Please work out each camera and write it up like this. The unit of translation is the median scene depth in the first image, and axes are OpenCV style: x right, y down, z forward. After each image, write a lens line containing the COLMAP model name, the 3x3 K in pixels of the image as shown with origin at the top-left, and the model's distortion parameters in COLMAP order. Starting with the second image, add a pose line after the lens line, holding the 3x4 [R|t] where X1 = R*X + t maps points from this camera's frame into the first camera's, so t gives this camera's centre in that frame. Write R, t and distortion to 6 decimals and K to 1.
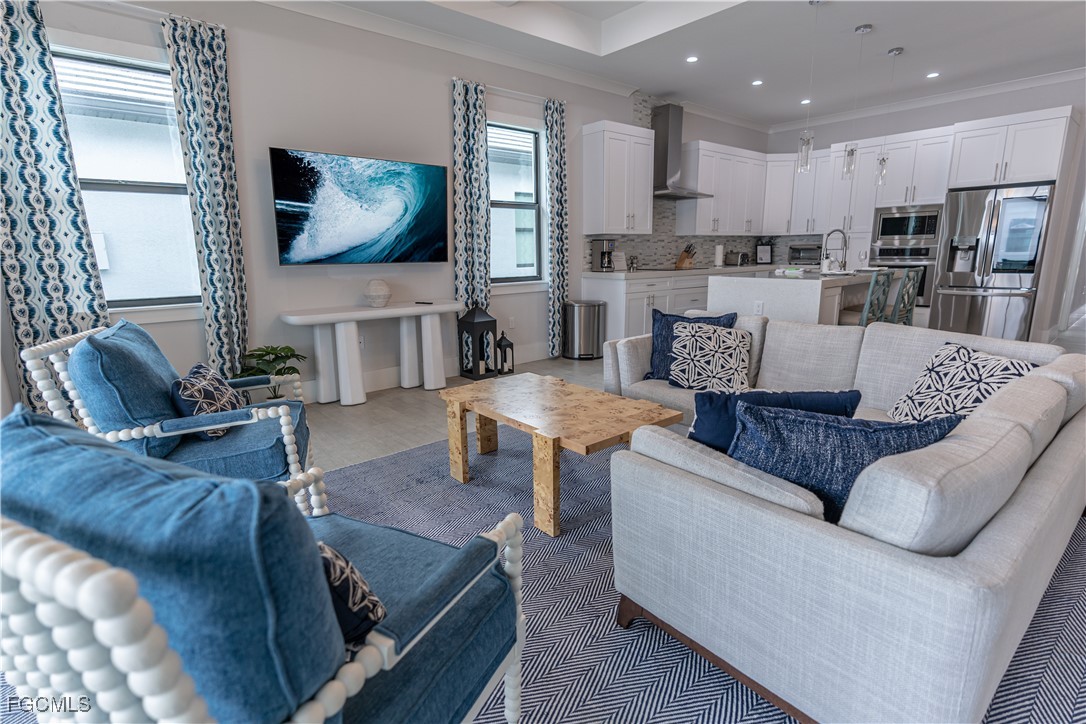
lens RADIAL K [[530.4, 0, 540.9], [0, 530.4, 353.3], [0, 0, 1]] dist [-0.000558, 0.001711]
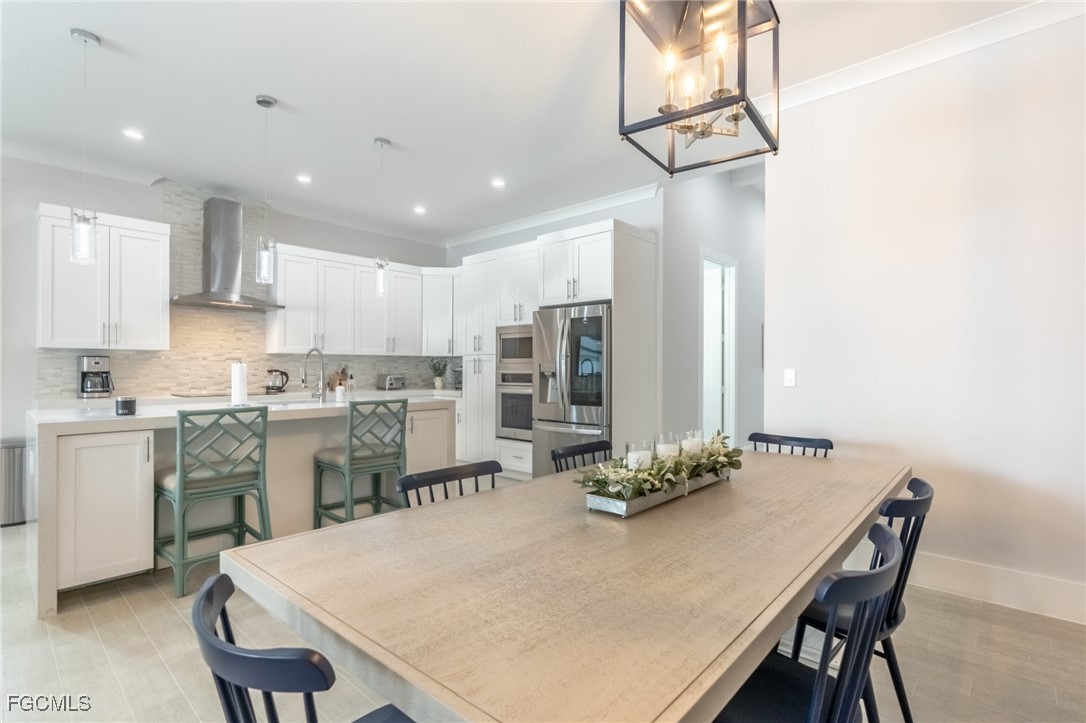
lens RADIAL K [[500.6, 0, 558.1], [0, 500.6, 360.8], [0, 0, 1]] dist [0.001827, 0.000396]
pose [[0.989135, 0.020408, 0.145587, 0.628290], [0.009771, 0.979000, -0.203625, -0.052868], [-0.146685, 0.202835, 0.968164, 0.203514]]
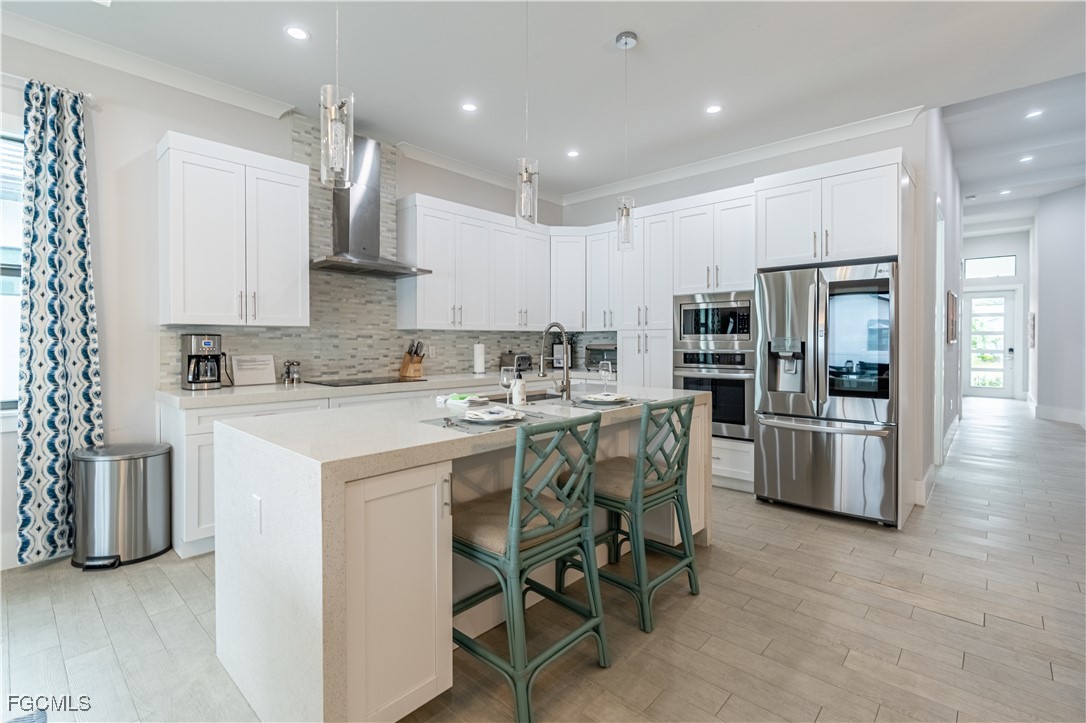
lens RADIAL K [[500.6, 0, 534.8], [0, 500.6, 339.7], [0, 0, 1]] dist [0.001827, 0.000396]
pose [[0.992863, 0.014782, 0.118343, 0.377486], [0.008450, 0.981076, -0.193437, -0.091351], [-0.118963, 0.193056, 0.973949, 0.391596]]
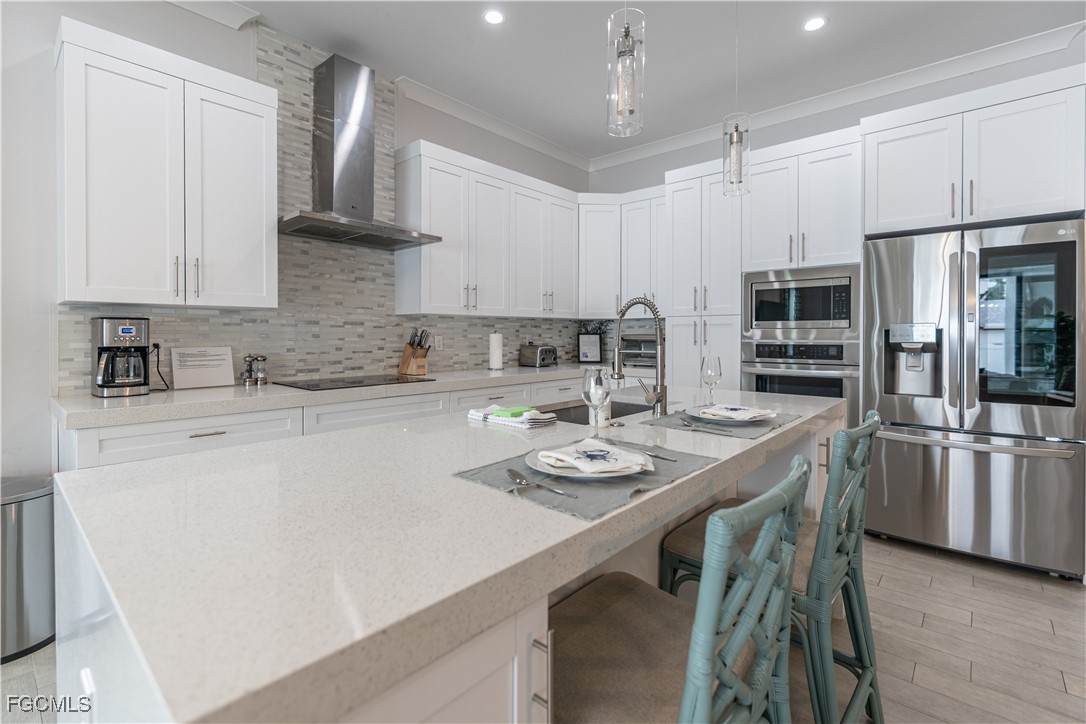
lens RADIAL K [[500.6, 0, 535.3], [0, 500.6, 329.7], [0, 0, 1]] dist [0.001827, 0.000396]
pose [[0.990846, 0.015592, 0.134095, 0.349056], [0.011349, 0.980170, -0.197834, -0.114434], [-0.134520, 0.197545, 0.971020, 0.534771]]
